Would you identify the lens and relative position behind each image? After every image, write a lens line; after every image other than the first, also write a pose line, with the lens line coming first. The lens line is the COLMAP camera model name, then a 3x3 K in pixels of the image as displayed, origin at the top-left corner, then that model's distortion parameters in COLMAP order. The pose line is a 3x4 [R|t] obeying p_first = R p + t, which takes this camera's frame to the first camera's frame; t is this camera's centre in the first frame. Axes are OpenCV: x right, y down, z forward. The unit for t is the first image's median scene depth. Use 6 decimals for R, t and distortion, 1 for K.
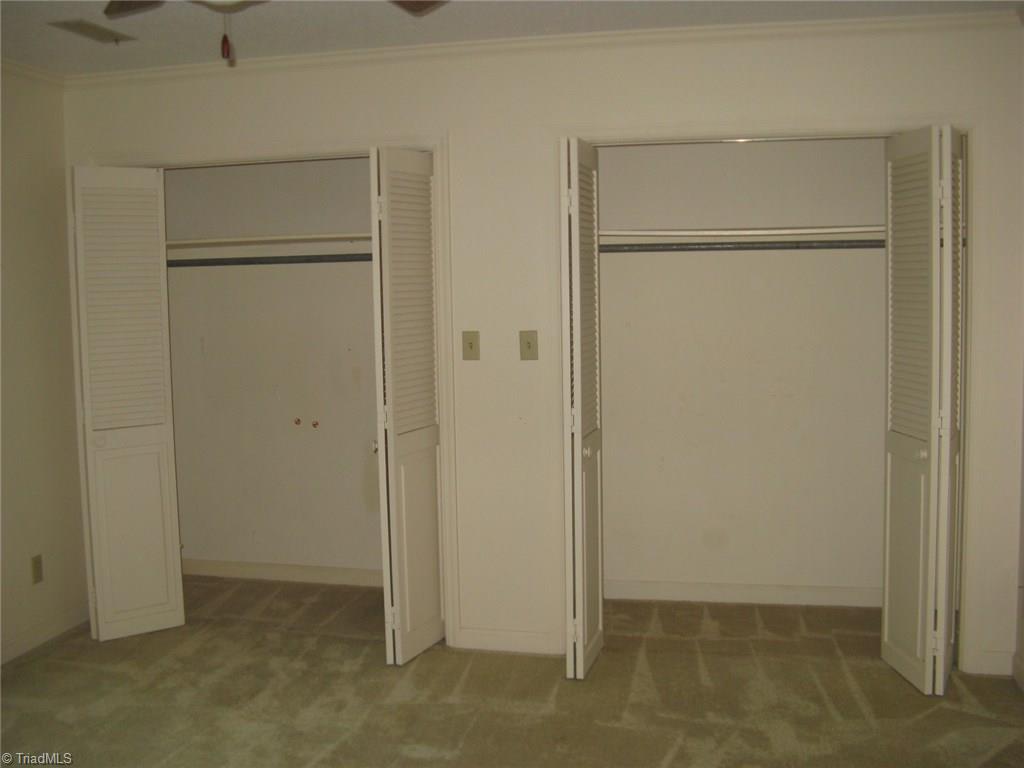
lens RADIAL K [[1032.3, 0, 512.0], [0, 1032.3, 384.0], [0, 0, 1]] dist [-0.188648, 0.152737]
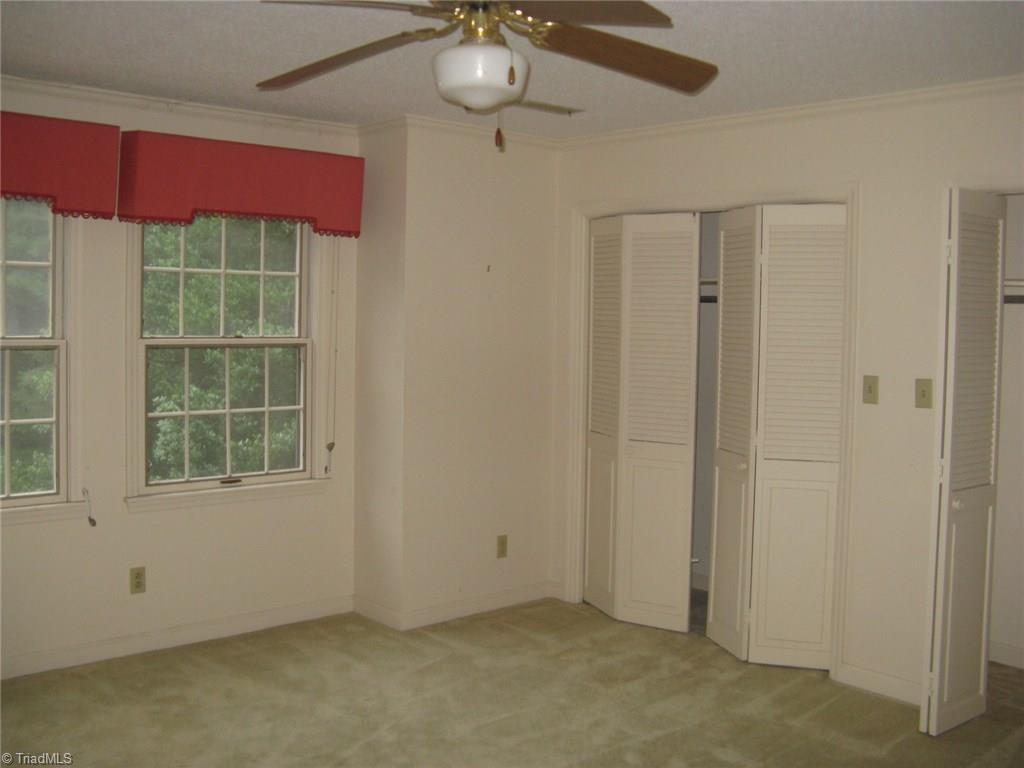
lens RADIAL K [[1059.0, 0, 509.6], [0, 1059.0, 370.0], [0, 0, 1]] dist [-0.190200, 0.214314]
pose [[0.814029, 0.066266, -0.577032, 0.275662], [-0.096747, 0.995061, -0.022210, 0.001590], [0.572710, 0.073906, 0.816420, -0.058496]]
